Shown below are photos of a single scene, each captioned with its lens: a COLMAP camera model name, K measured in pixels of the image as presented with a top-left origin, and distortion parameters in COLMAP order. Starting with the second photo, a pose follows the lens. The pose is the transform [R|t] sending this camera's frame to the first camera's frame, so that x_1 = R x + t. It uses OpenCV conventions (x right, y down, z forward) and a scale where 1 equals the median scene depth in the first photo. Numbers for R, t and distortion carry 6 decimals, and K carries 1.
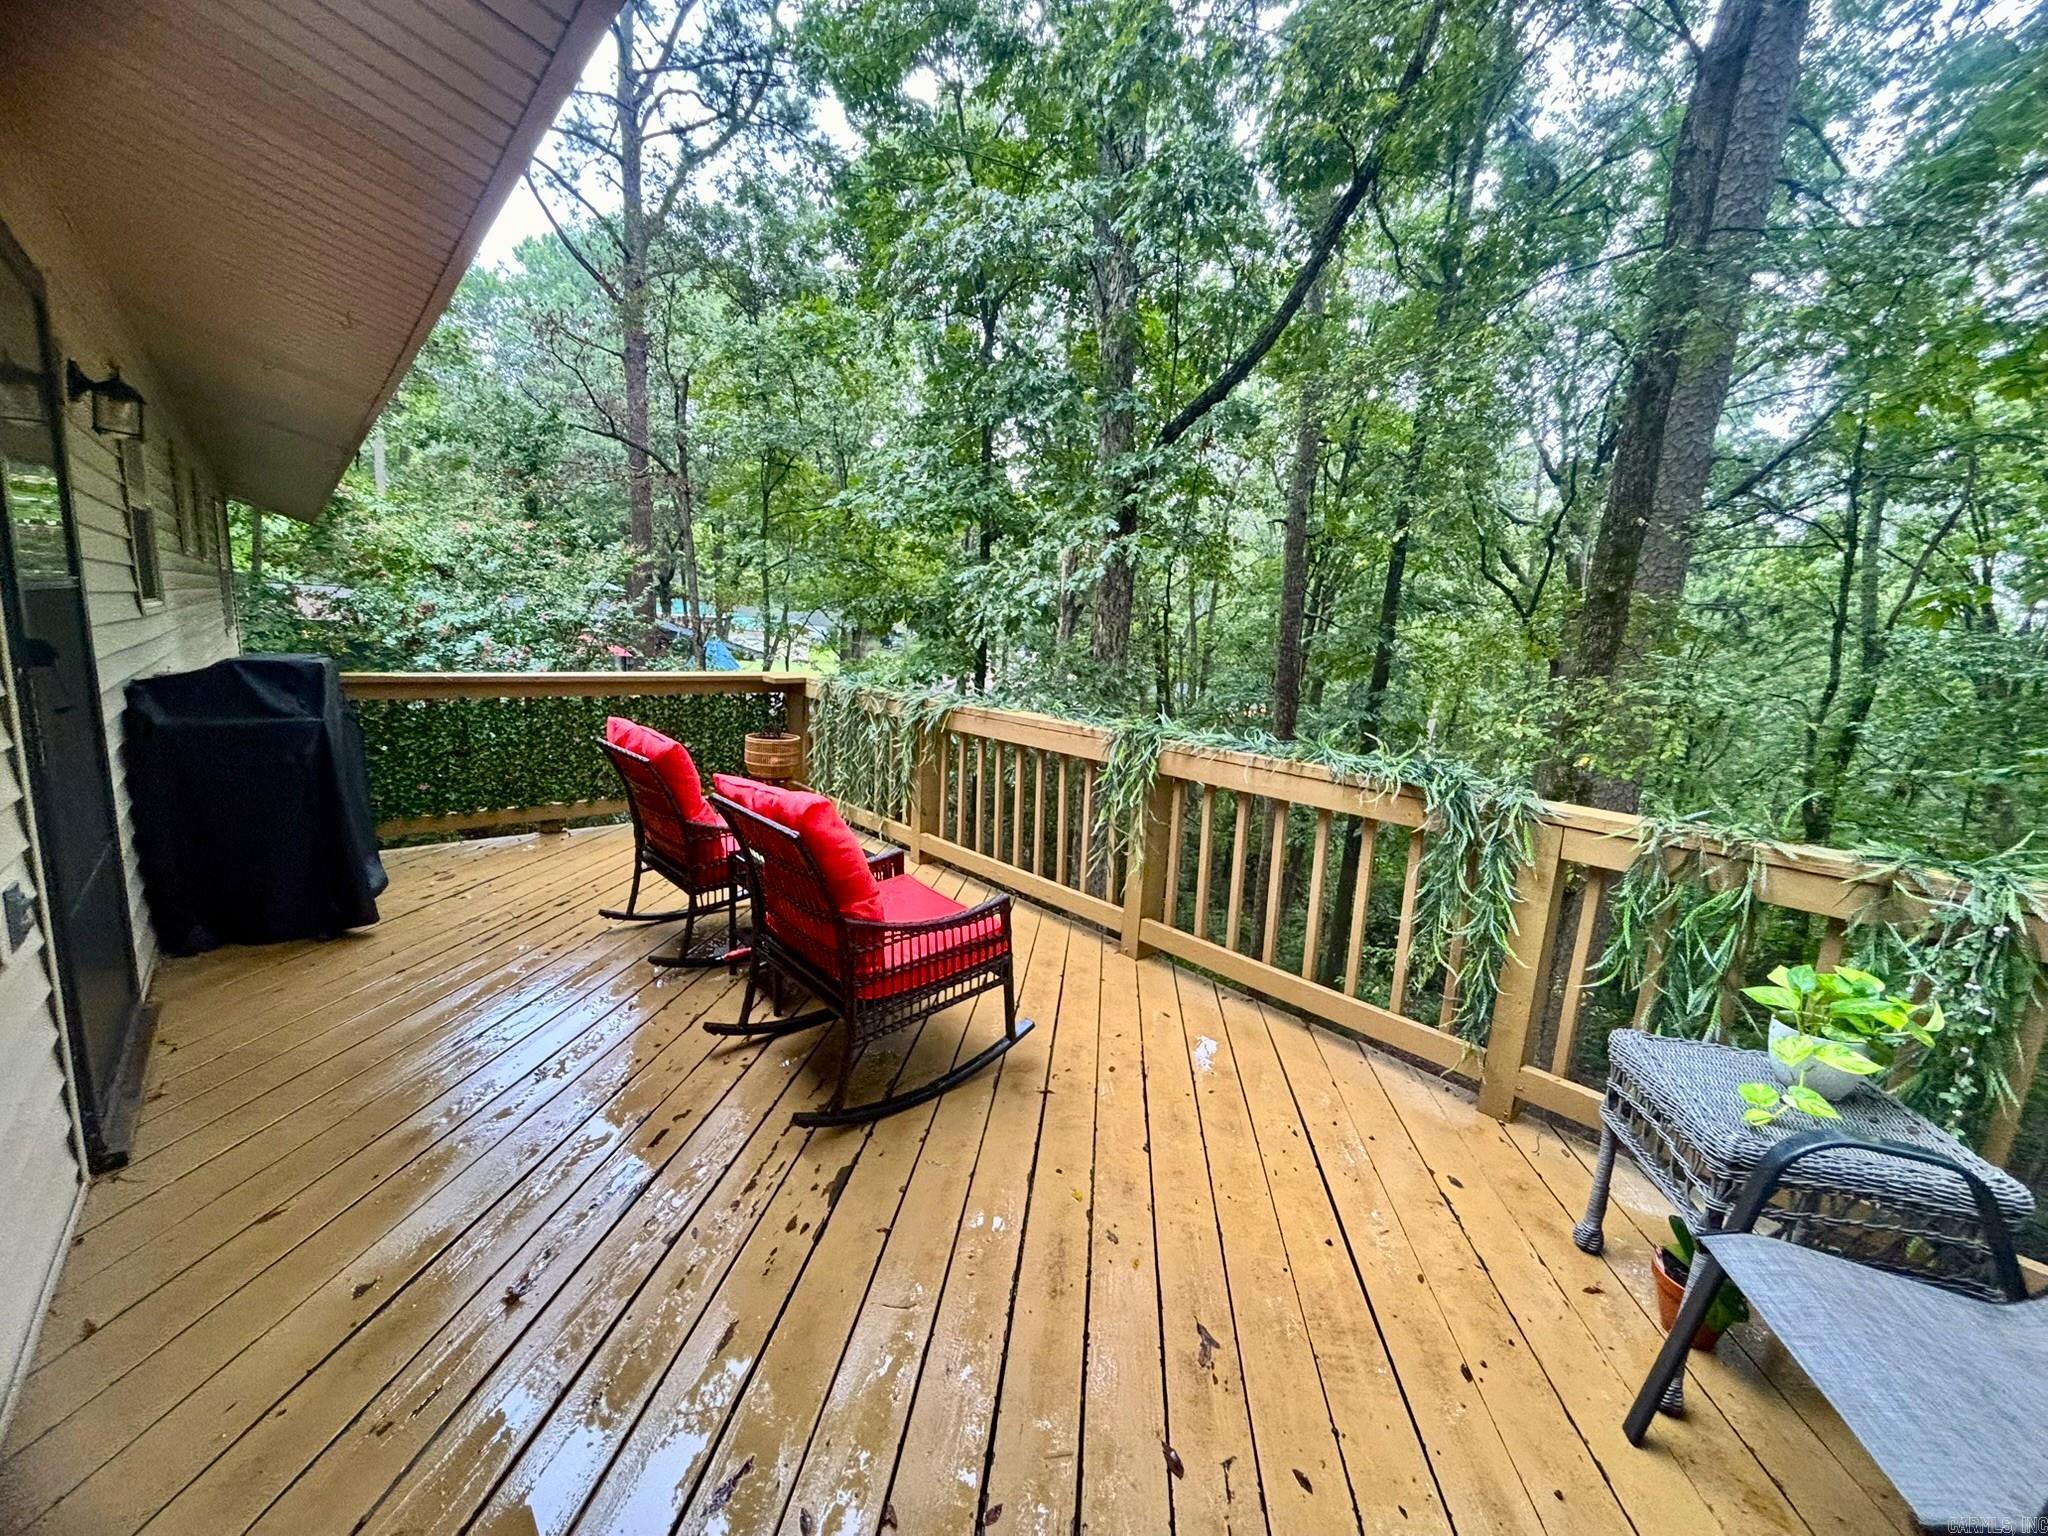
lens RADIAL K [[835.6, 0, 1027.1], [0, 835.6, 768.8], [0, 0, 1]] dist [-0.000414, 0.000192]
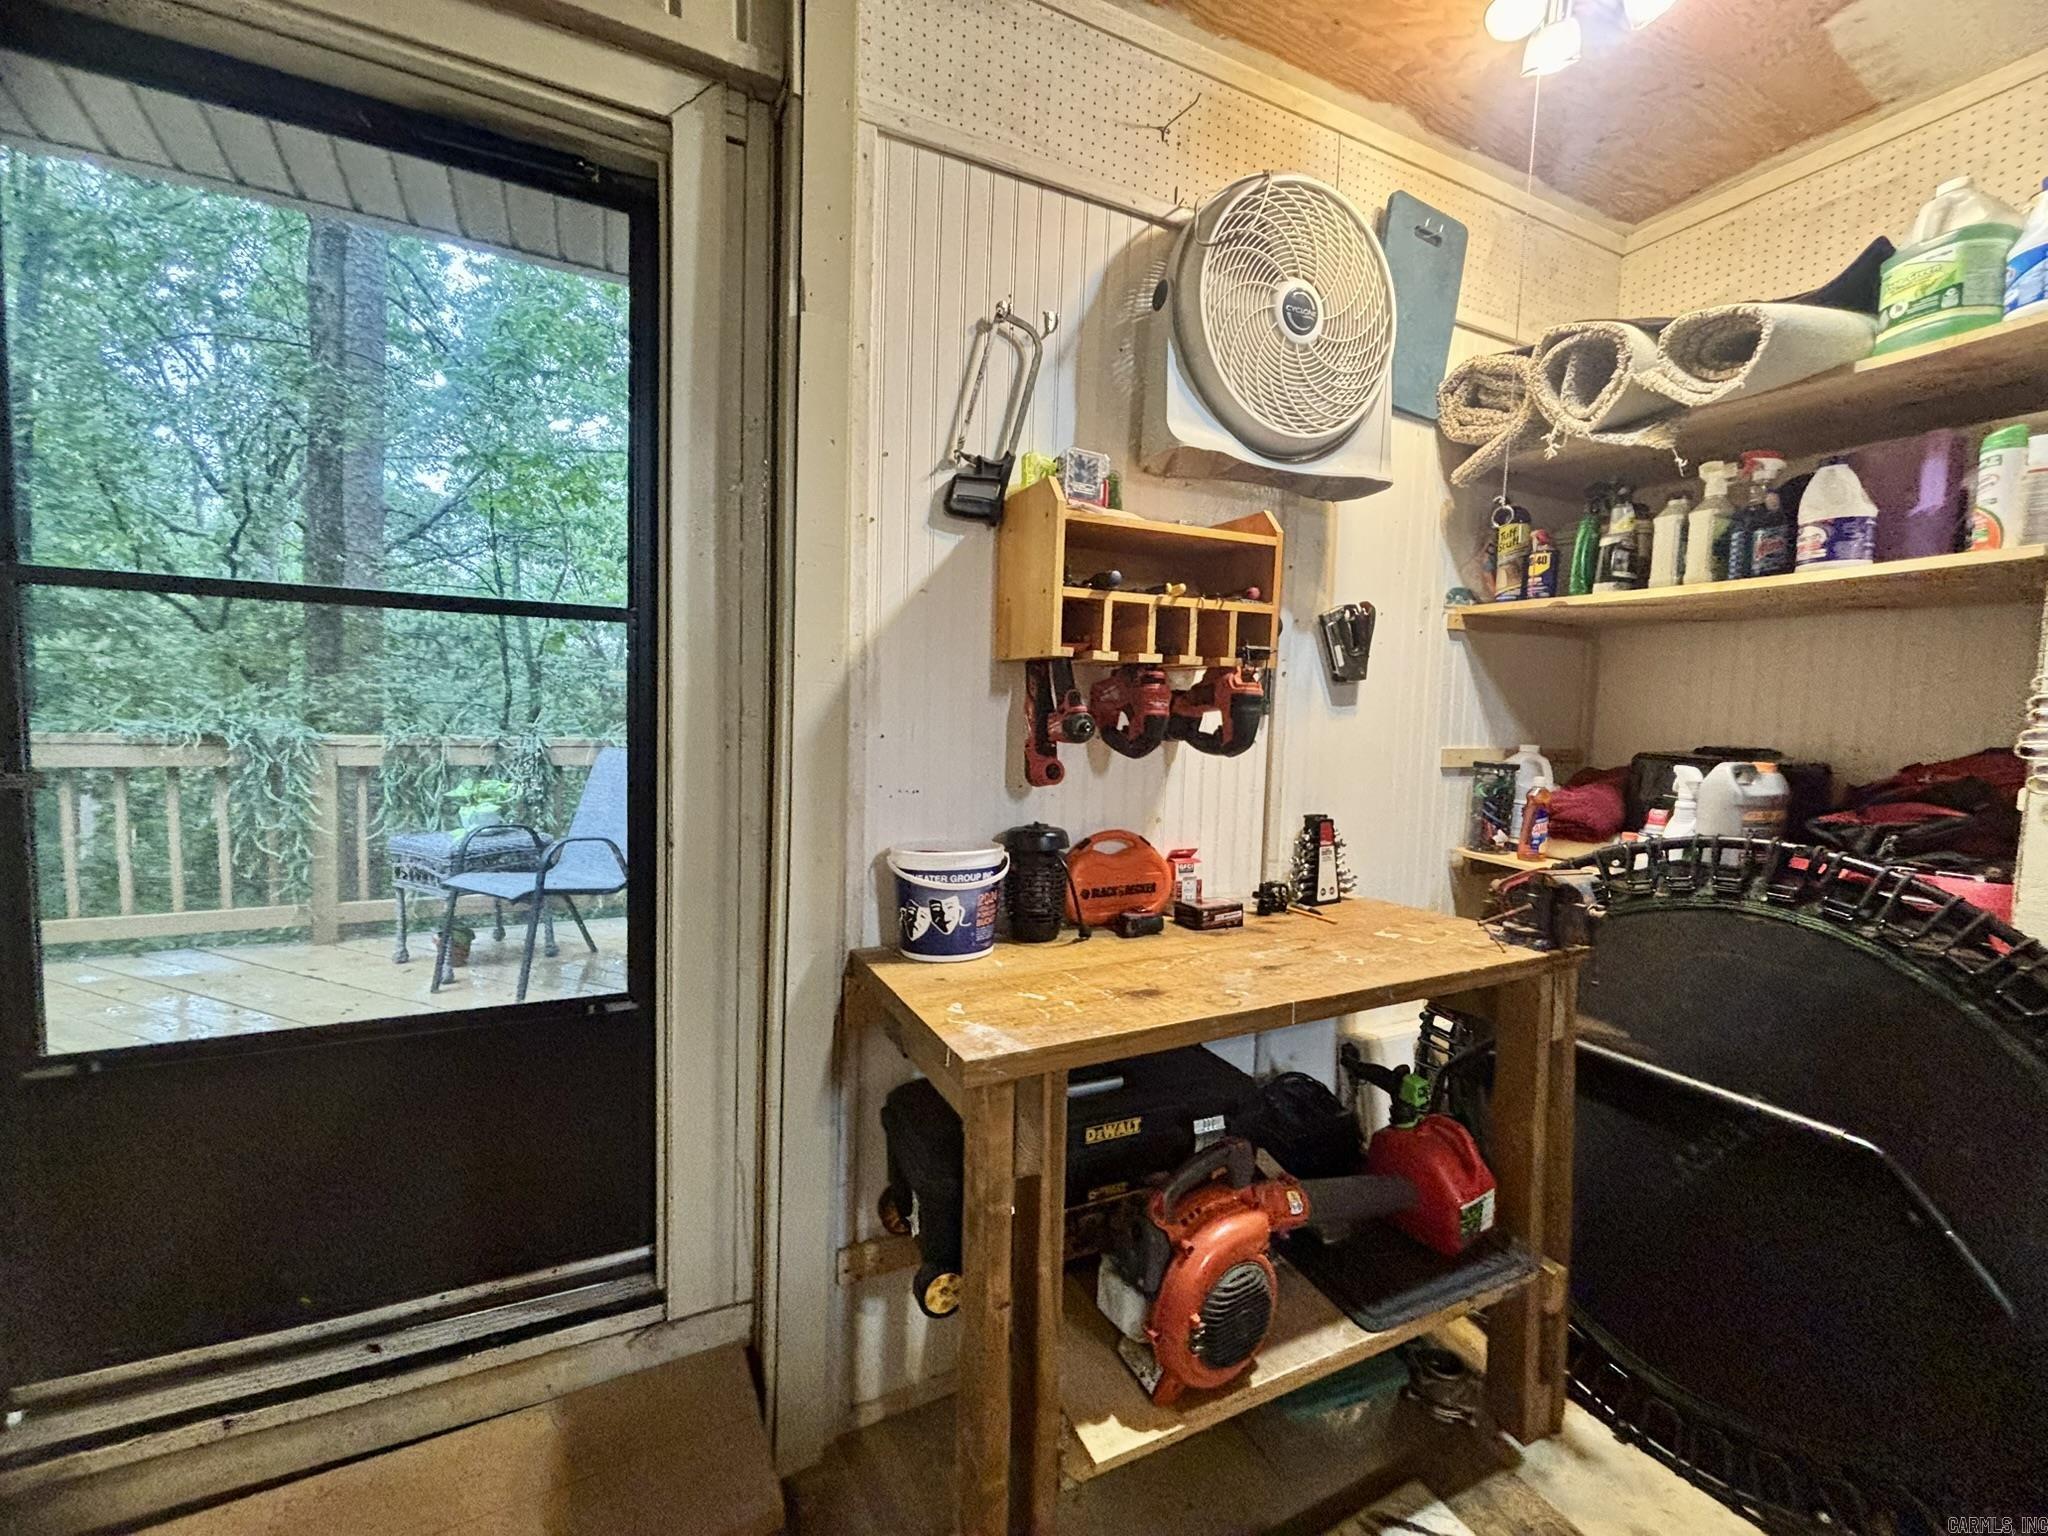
lens RADIAL K [[835.6, 0, 1027.1], [0, 835.6, 768.8], [0, 0, 1]] dist [-0.000414, 0.000192]
pose [[0.263294, -0.115679, 0.957755, -0.095627], [0.148619, 0.985797, 0.078210, 0.030785], [-0.953199, 0.121749, 0.276747, -0.123685]]
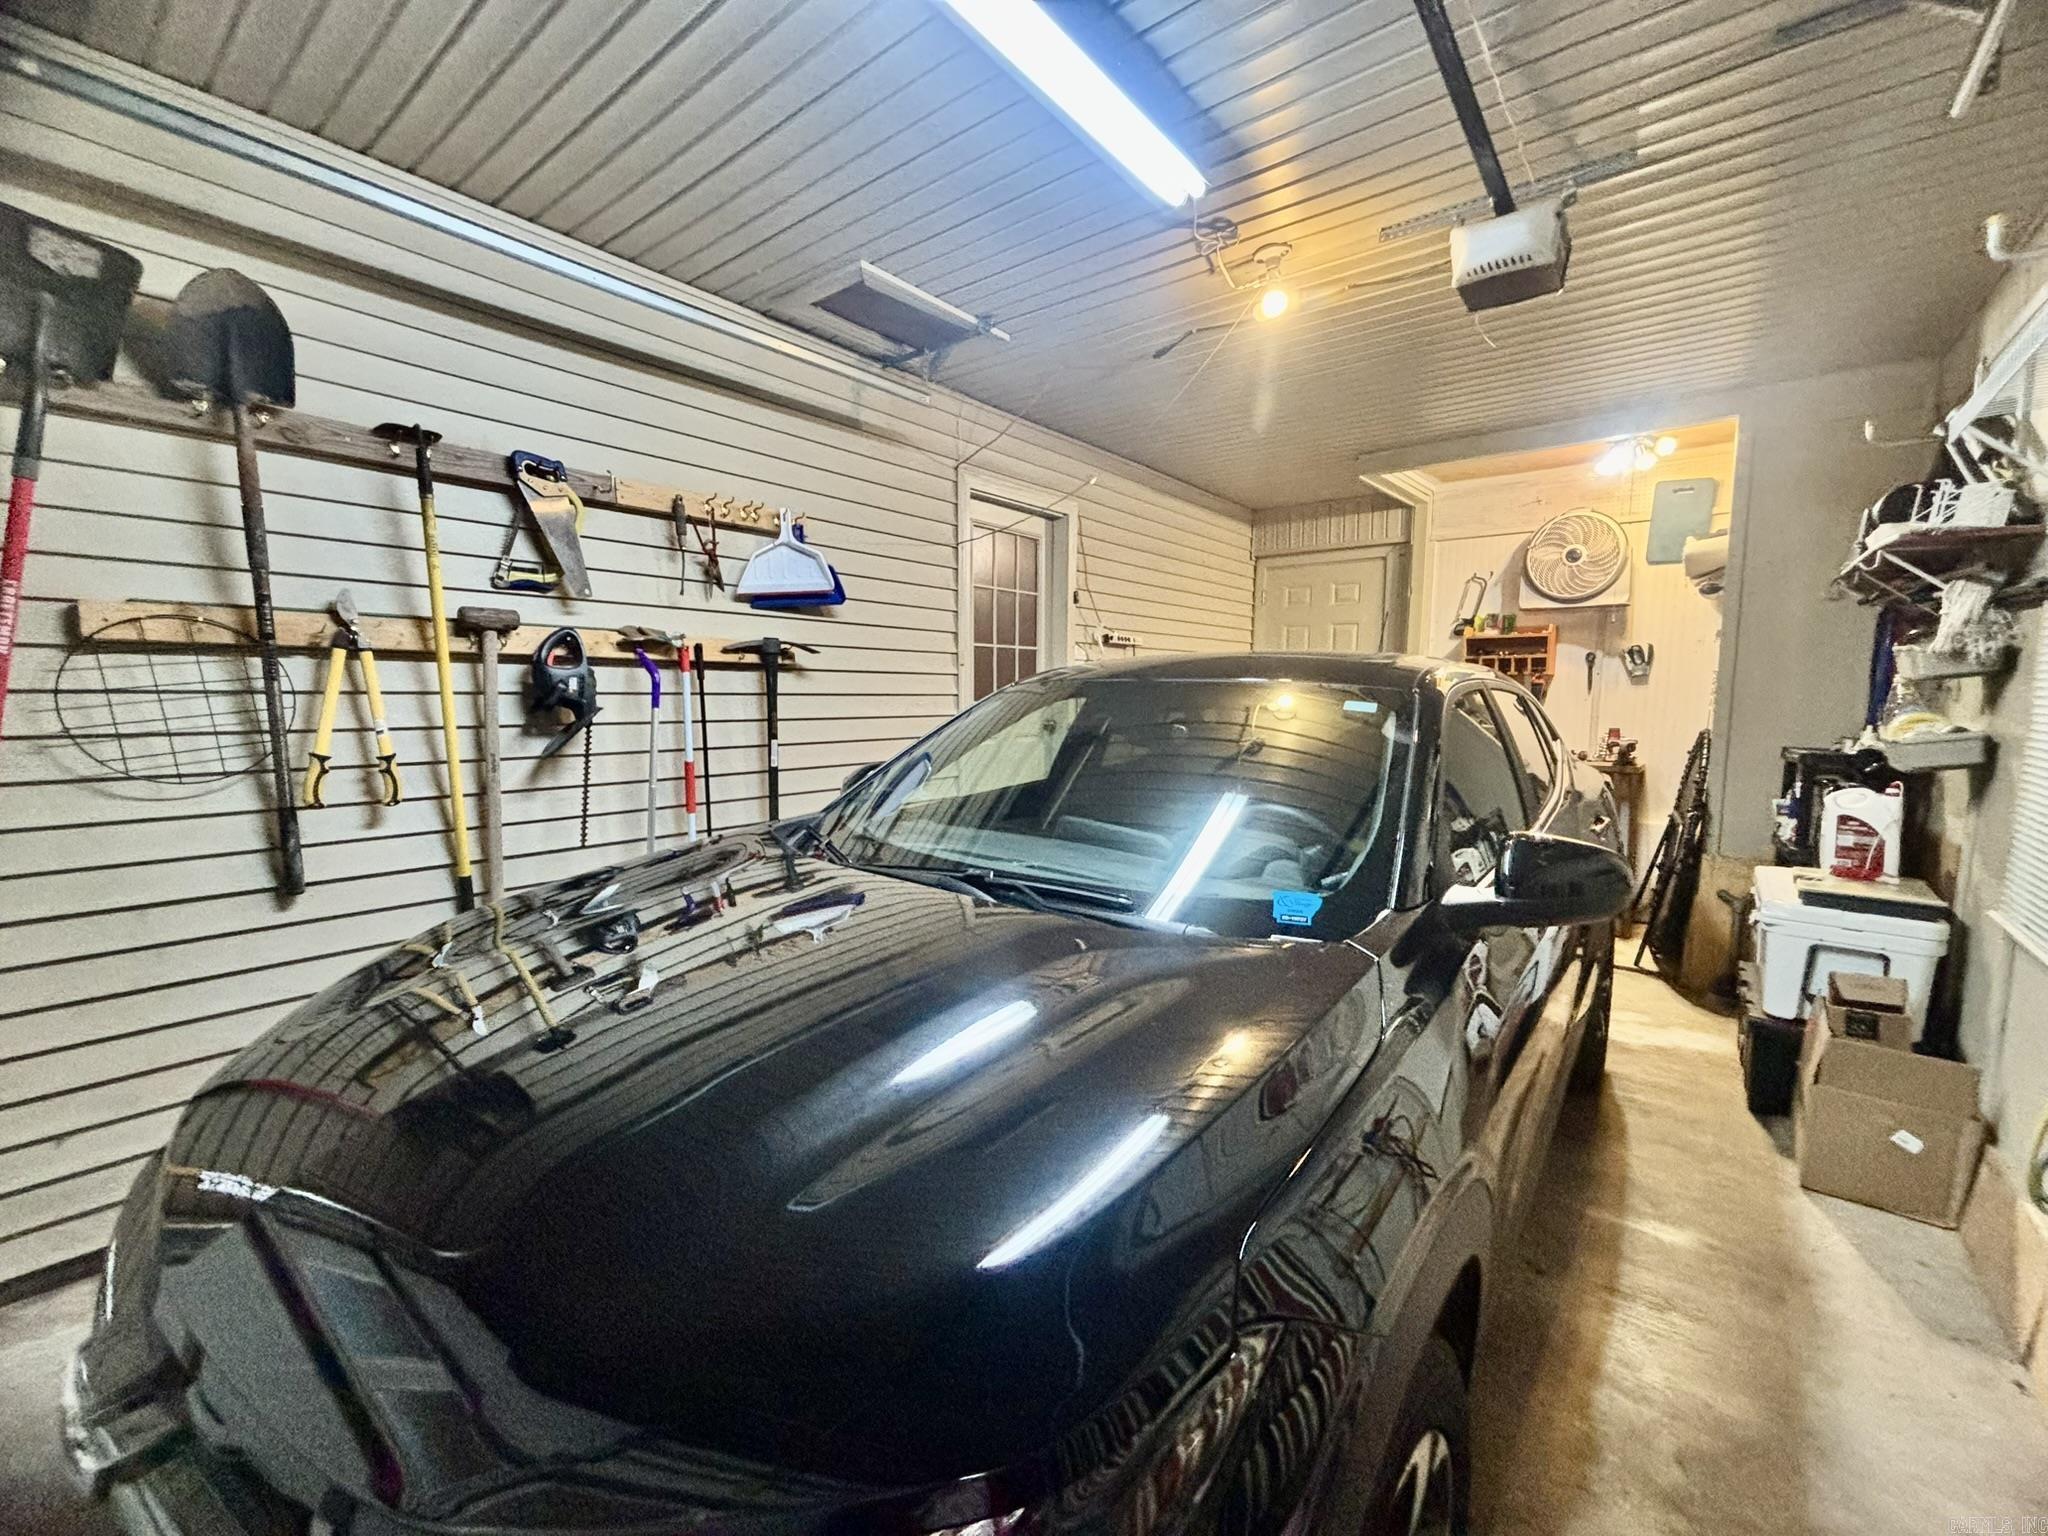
lens RADIAL K [[835.6, 0, 1027.1], [0, 835.6, 768.8], [0, 0, 1]] dist [-0.000414, 0.000192]
pose [[0.982638, -0.062379, 0.174735, -0.609281], [0.074576, 0.995152, -0.064121, 0.177737], [-0.169888, 0.076039, 0.982525, -1.095287]]
